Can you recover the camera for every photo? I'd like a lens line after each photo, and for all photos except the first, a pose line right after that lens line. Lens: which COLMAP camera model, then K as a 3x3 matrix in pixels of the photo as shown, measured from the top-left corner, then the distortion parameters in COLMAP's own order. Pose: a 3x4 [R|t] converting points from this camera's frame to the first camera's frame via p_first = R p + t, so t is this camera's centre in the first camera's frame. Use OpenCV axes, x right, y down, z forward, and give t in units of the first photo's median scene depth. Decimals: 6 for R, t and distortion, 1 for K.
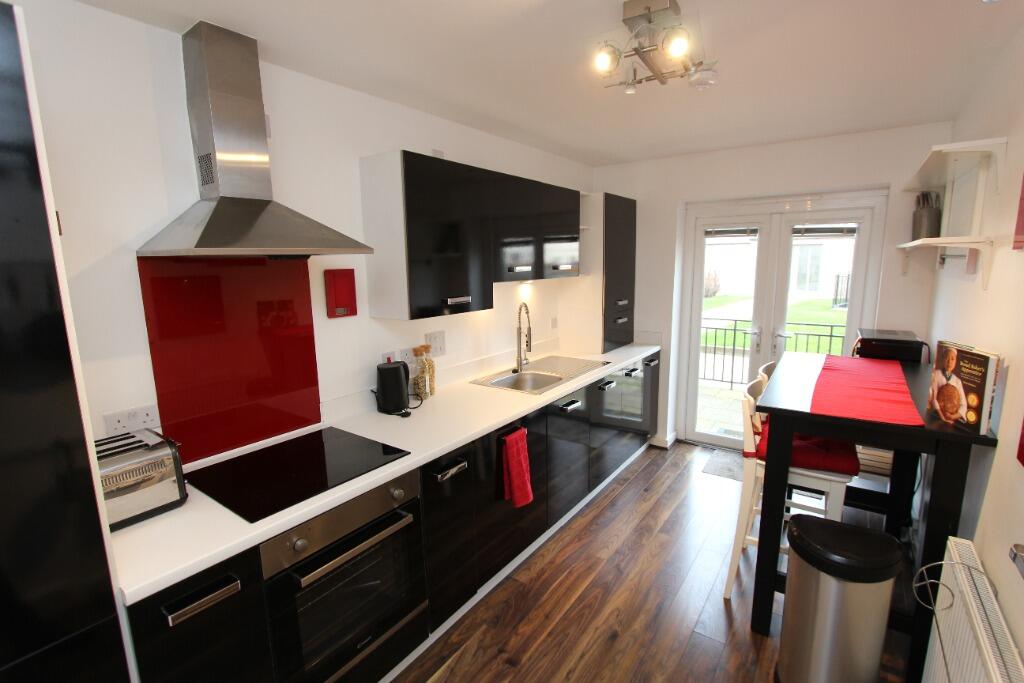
lens RADIAL K [[475.8, 0, 517.2], [0, 475.8, 343.8], [0, 0, 1]] dist [0.001402, -0.000419]
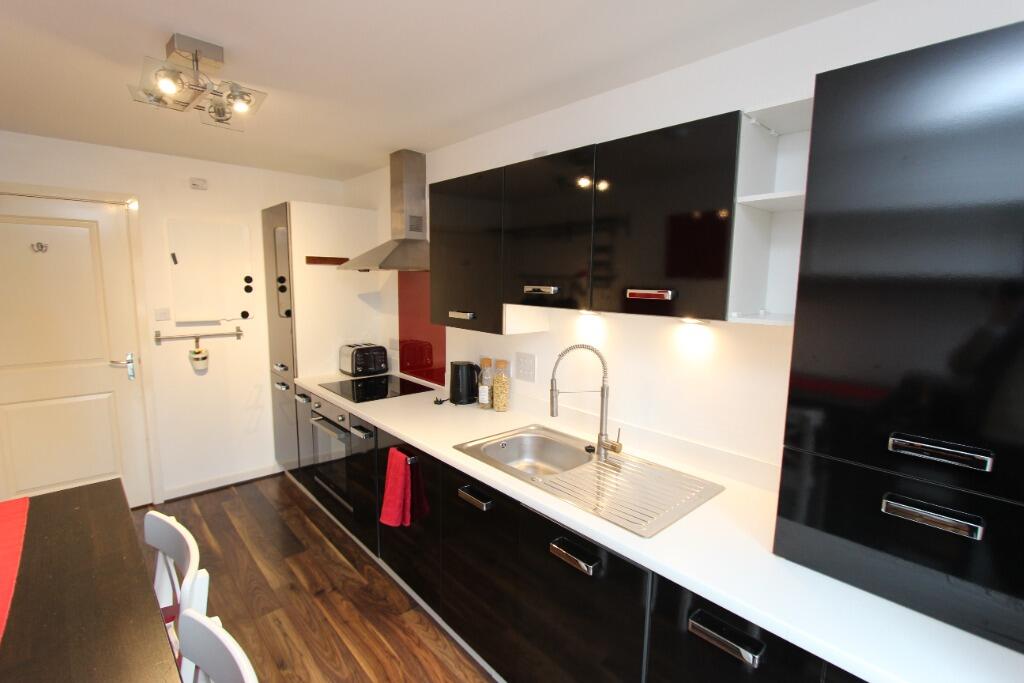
lens RADIAL K [[475.8, 0, 517.3], [0, 475.8, 340.0], [0, 0, 1]] dist [0.001402, -0.000419]
pose [[-0.217552, 0.129896, -0.967367, 0.884156], [-0.182182, 0.968283, 0.170990, -0.249929], [0.958896, 0.213436, -0.186987, 1.406883]]
